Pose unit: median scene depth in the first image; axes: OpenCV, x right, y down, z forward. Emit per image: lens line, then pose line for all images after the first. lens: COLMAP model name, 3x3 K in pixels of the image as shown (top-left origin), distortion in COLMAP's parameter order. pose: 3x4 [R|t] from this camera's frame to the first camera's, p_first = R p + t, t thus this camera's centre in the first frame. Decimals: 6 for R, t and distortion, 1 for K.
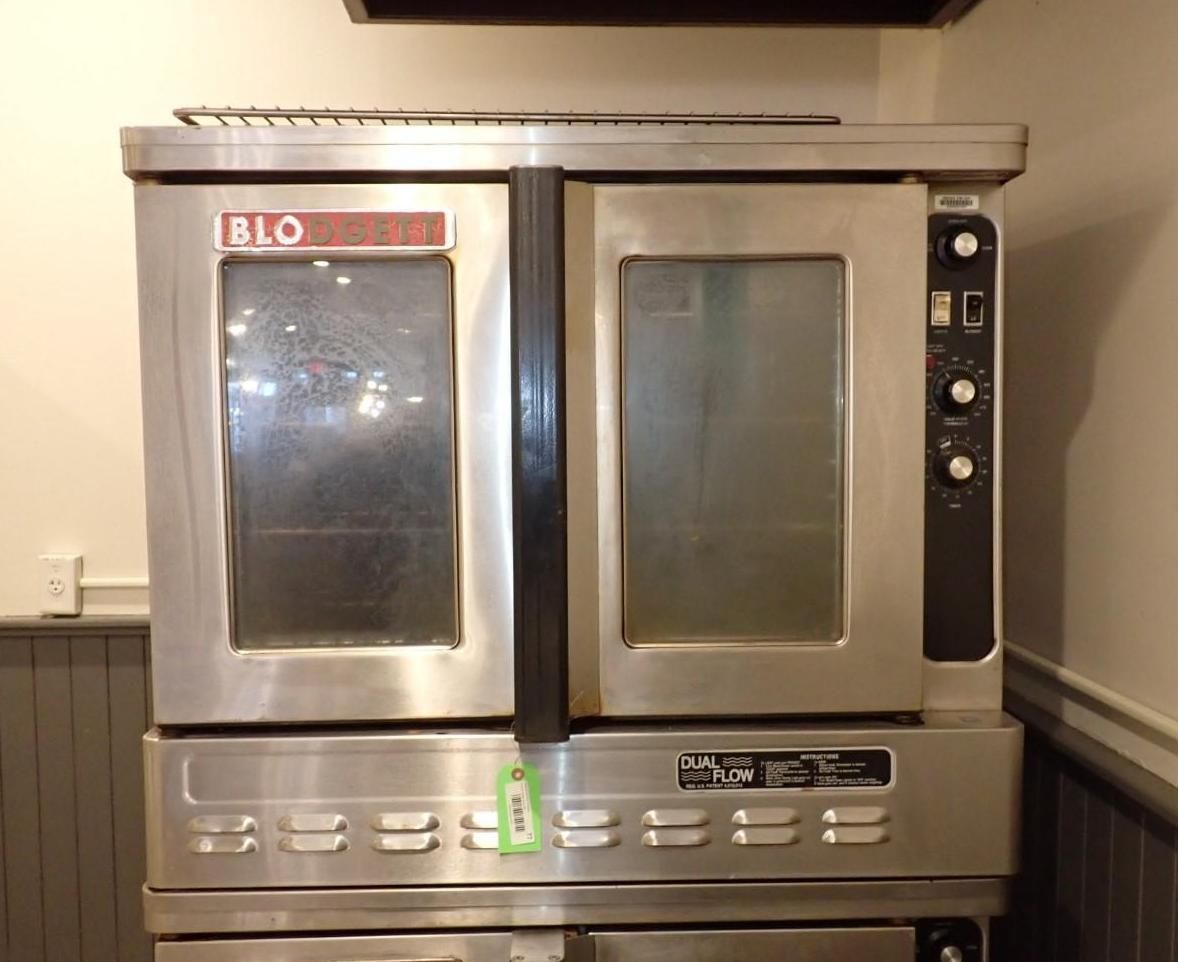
lens RADIAL K [[1462.5, 0, 589.3], [0, 1462.5, 485.7], [0, 0, 1]] dist [-0.037368, 0.000000]
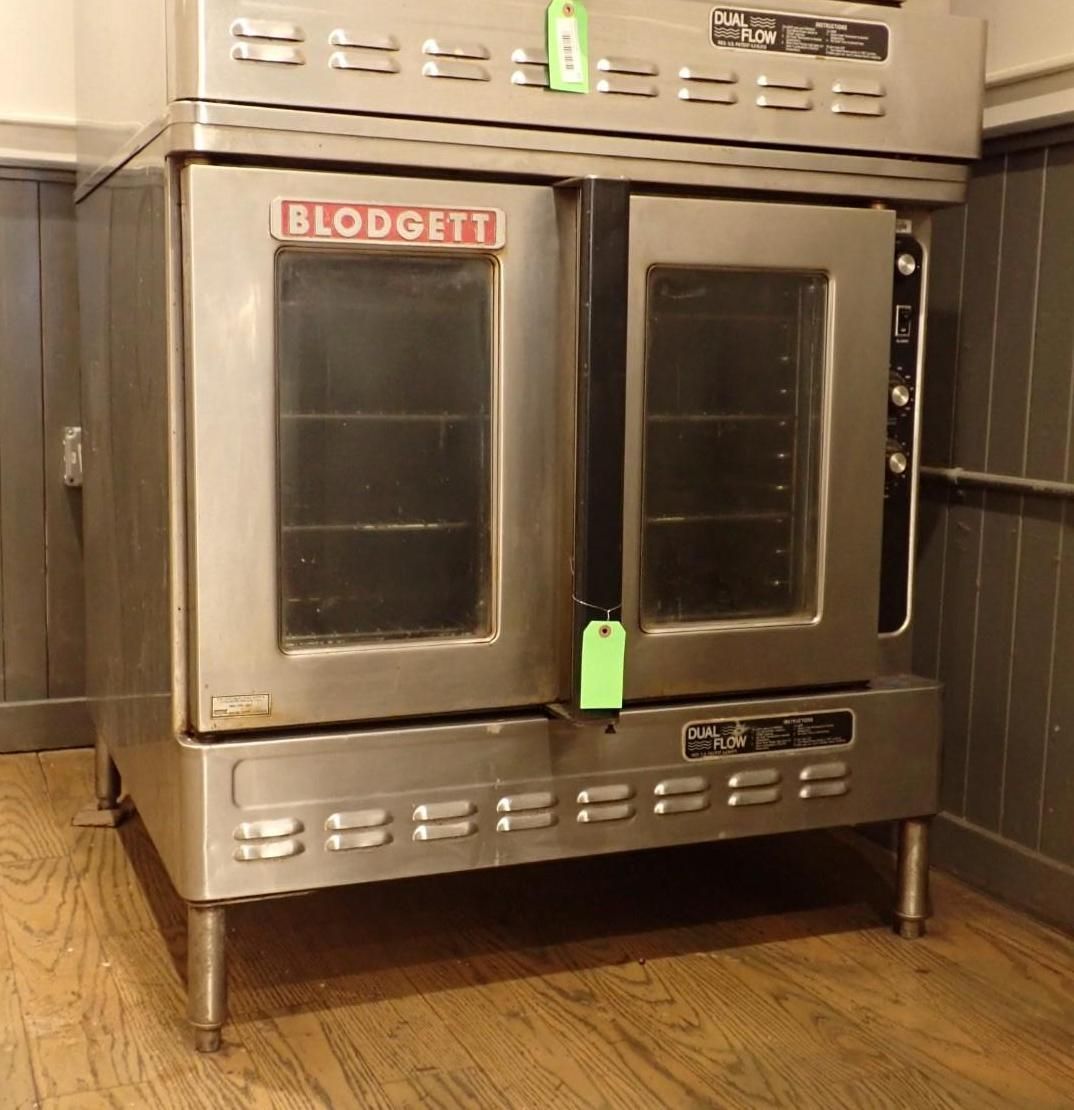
lens RADIAL K [[1505.9, 0, 536.0], [0, 1505.9, 550.4], [0, 0, 1]] dist [0.026218, 0.000000]
pose [[0.935925, -0.024444, 0.351351, -0.432402], [0.010701, 0.999102, 0.041006, 0.005885], [-0.352038, -0.034618, 0.935345, -0.004292]]
